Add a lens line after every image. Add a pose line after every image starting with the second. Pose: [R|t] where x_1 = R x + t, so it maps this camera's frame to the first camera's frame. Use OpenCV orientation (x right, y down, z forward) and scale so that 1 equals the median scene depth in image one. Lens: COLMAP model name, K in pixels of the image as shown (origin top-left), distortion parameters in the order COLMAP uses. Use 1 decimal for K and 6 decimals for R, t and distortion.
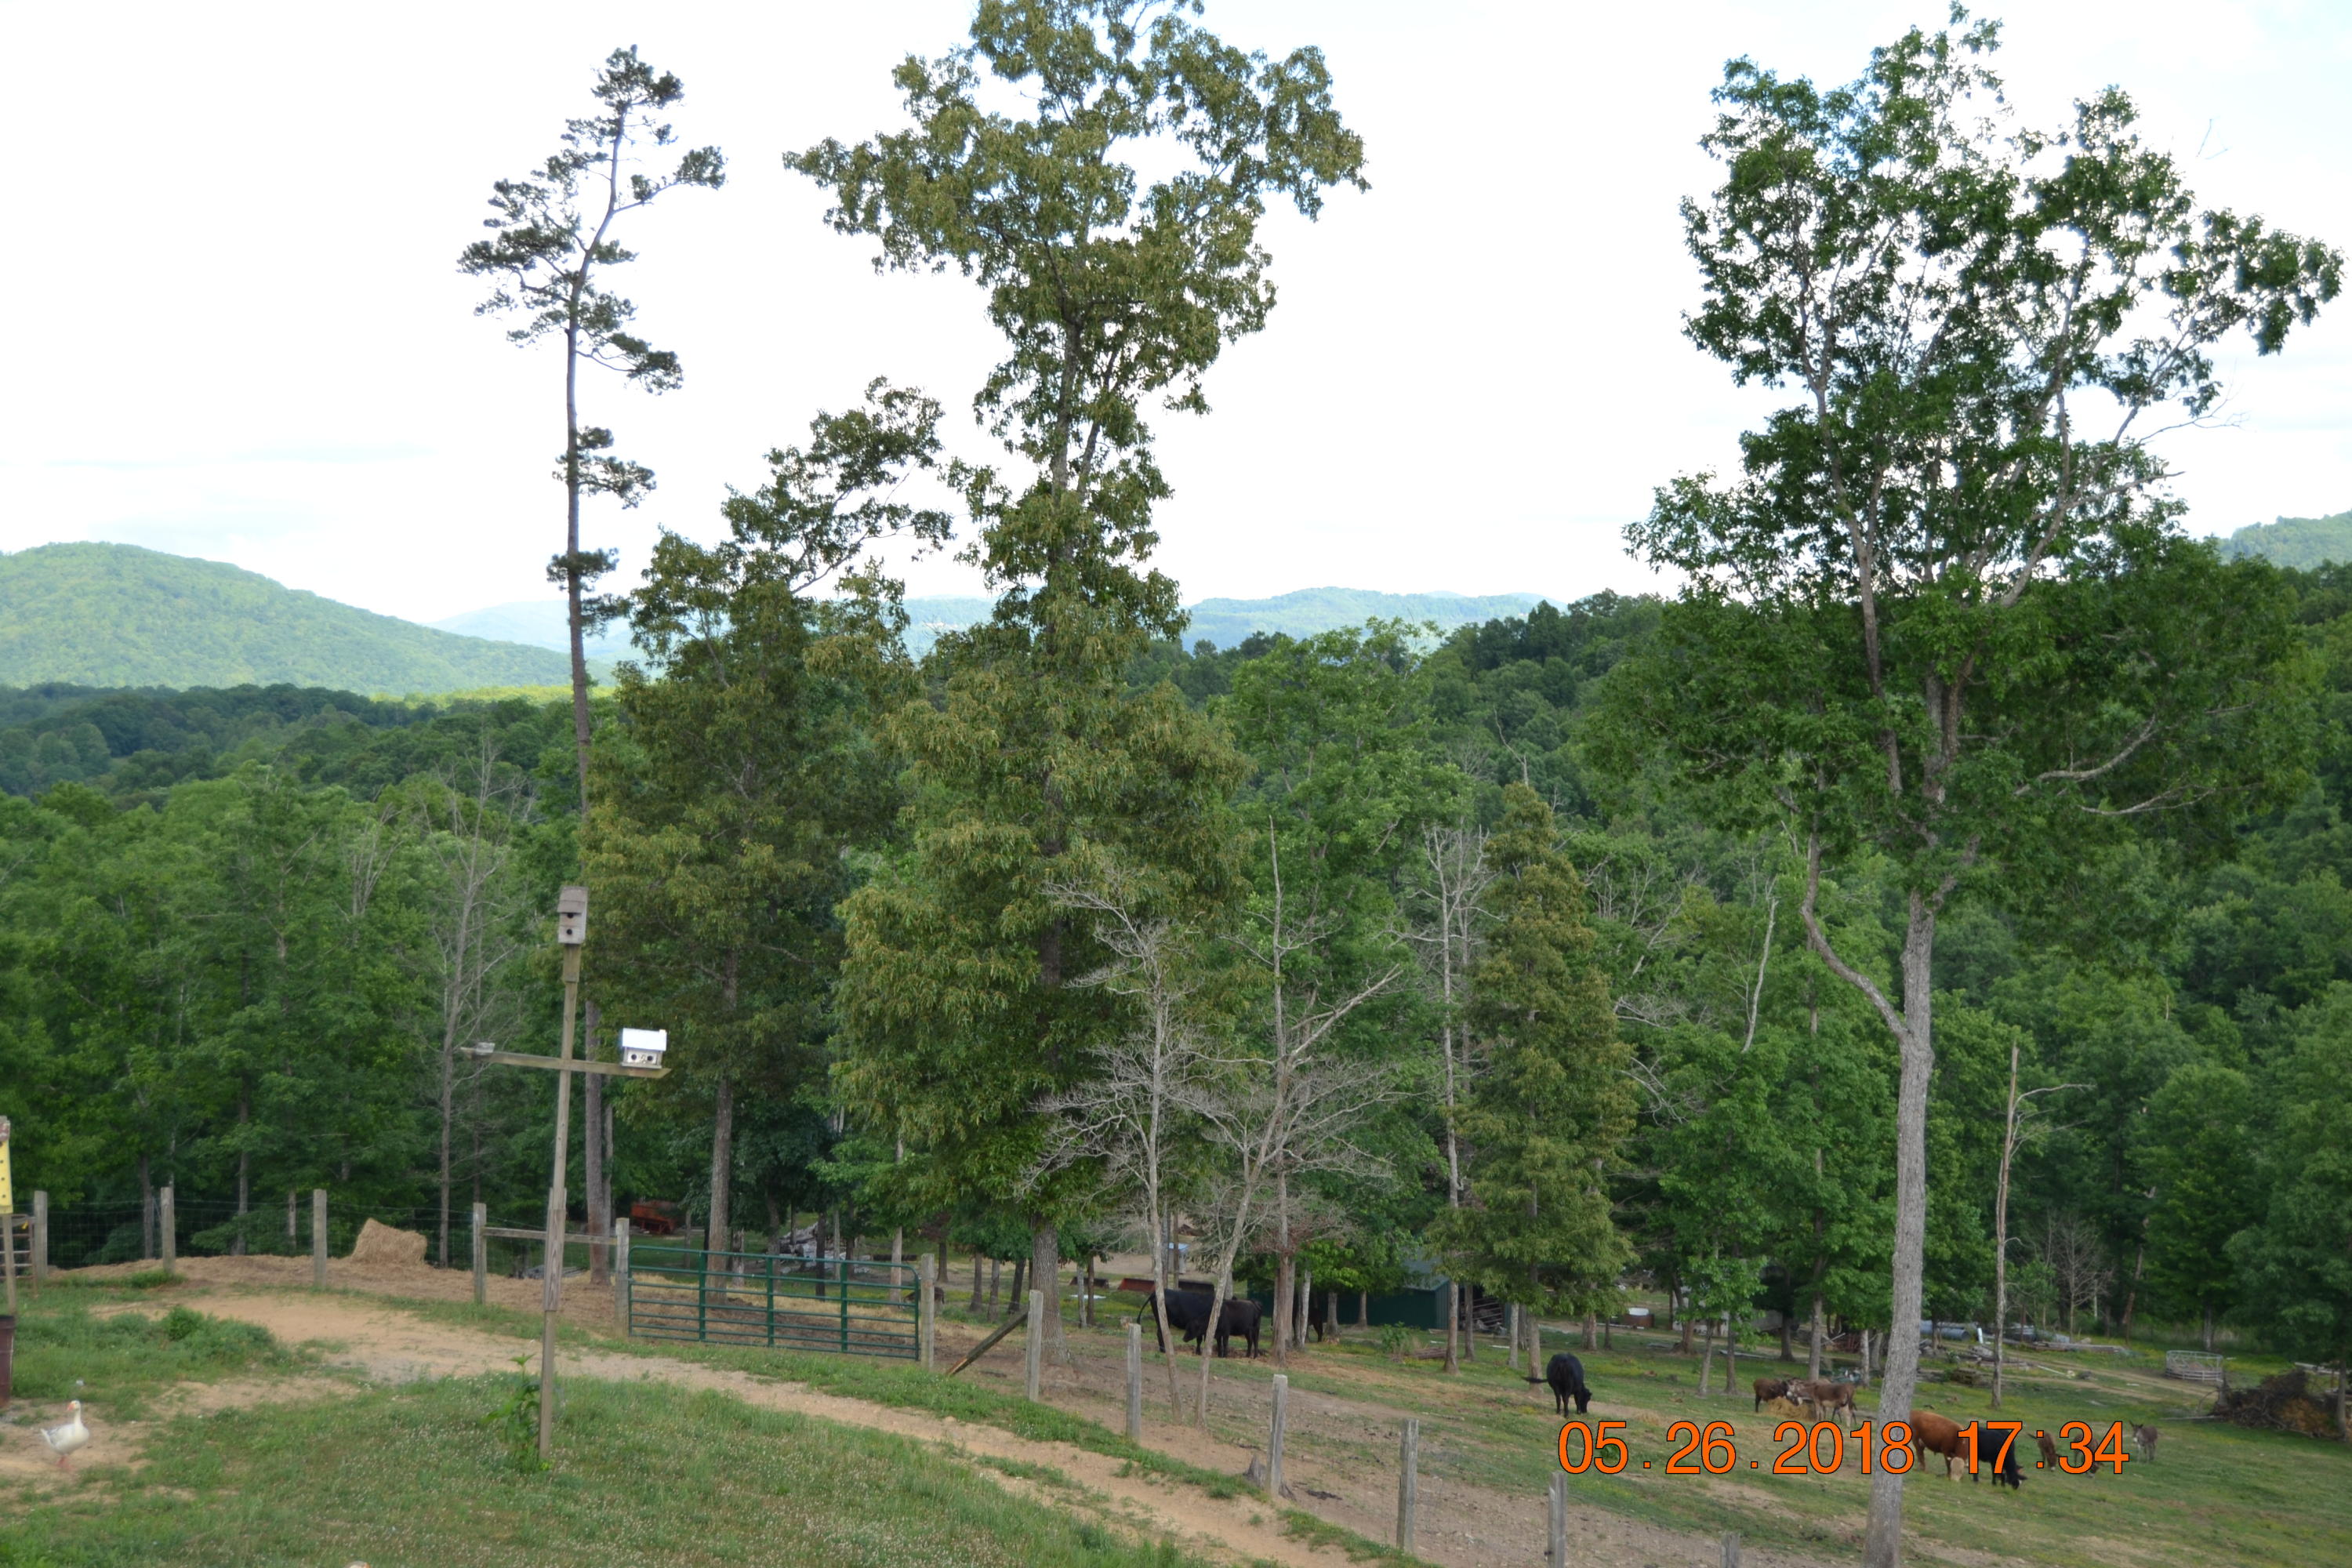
lens RADIAL K [[3330.7, 0, 1177.2], [0, 3330.7, 790.3], [0, 0, 1]] dist [-0.057952, 0.000000]
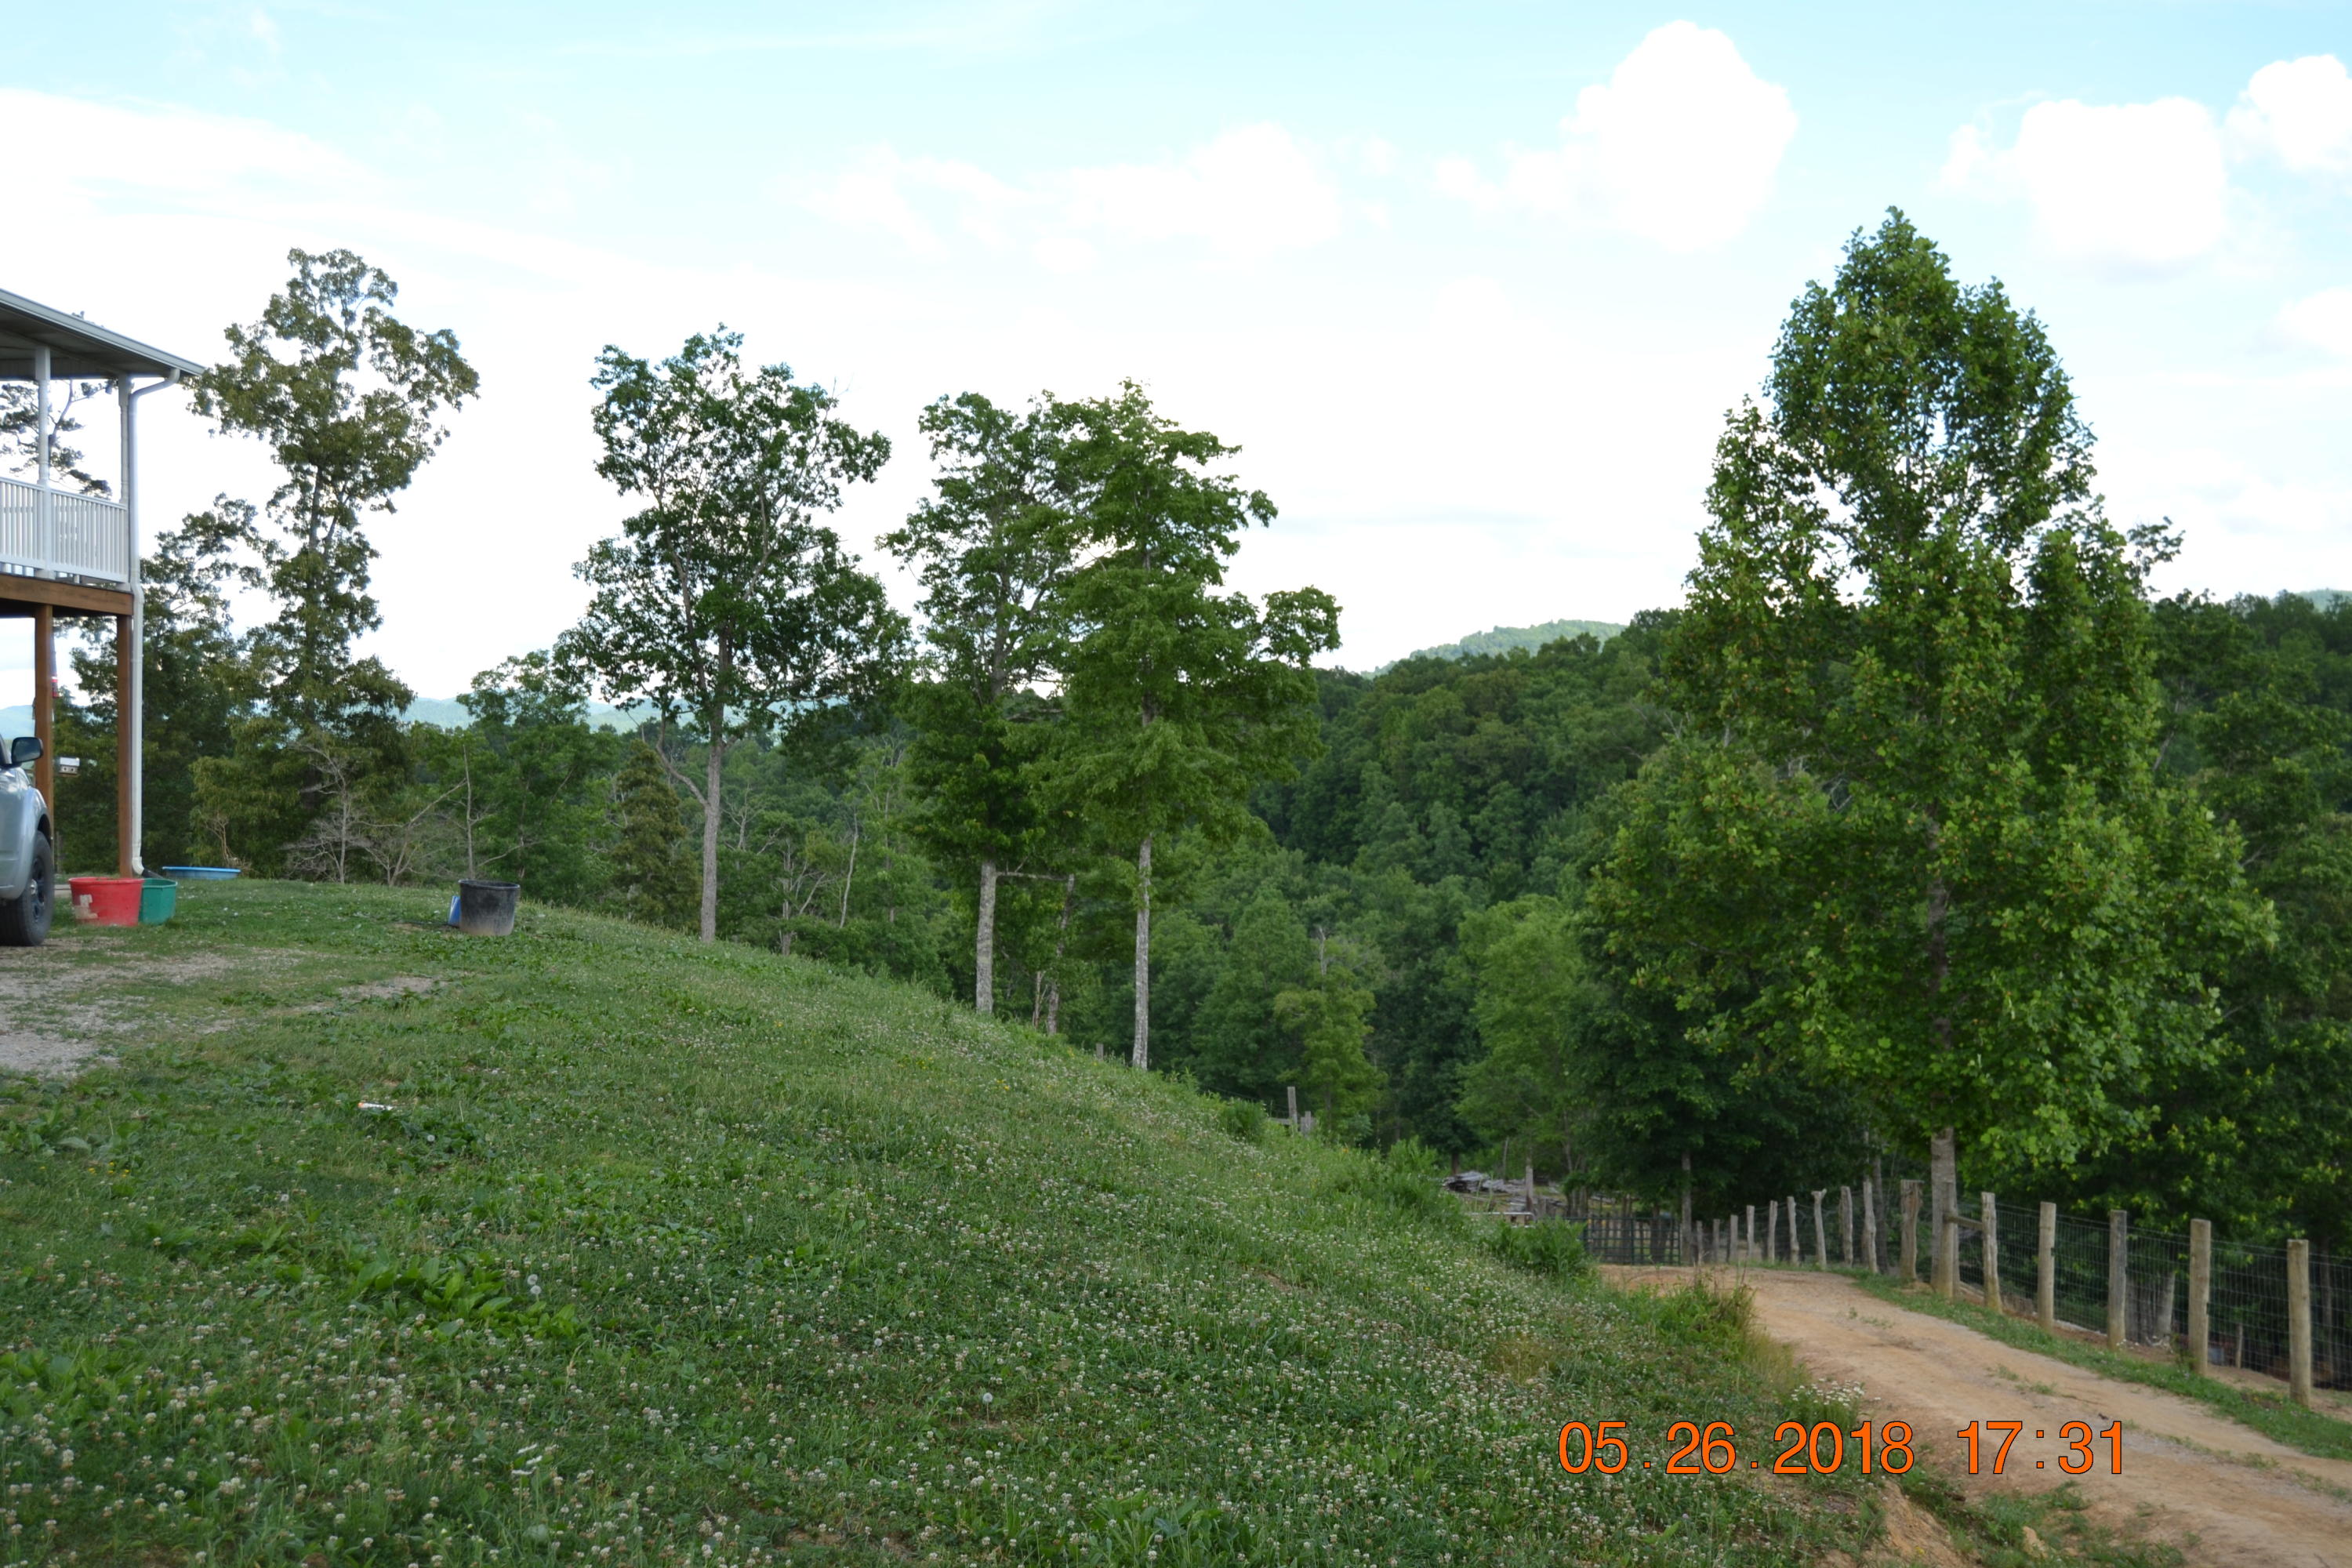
lens RADIAL K [[2770.7, 0, 1194.2], [0, 2770.7, 769.5], [0, 0, 1]] dist [-0.059646, 0.000000]
pose [[0.978207, -0.010161, 0.207385, 0.128188], [0.017038, 0.999362, -0.031403, 0.090733], [-0.206934, 0.034252, 0.977755, -0.633191]]
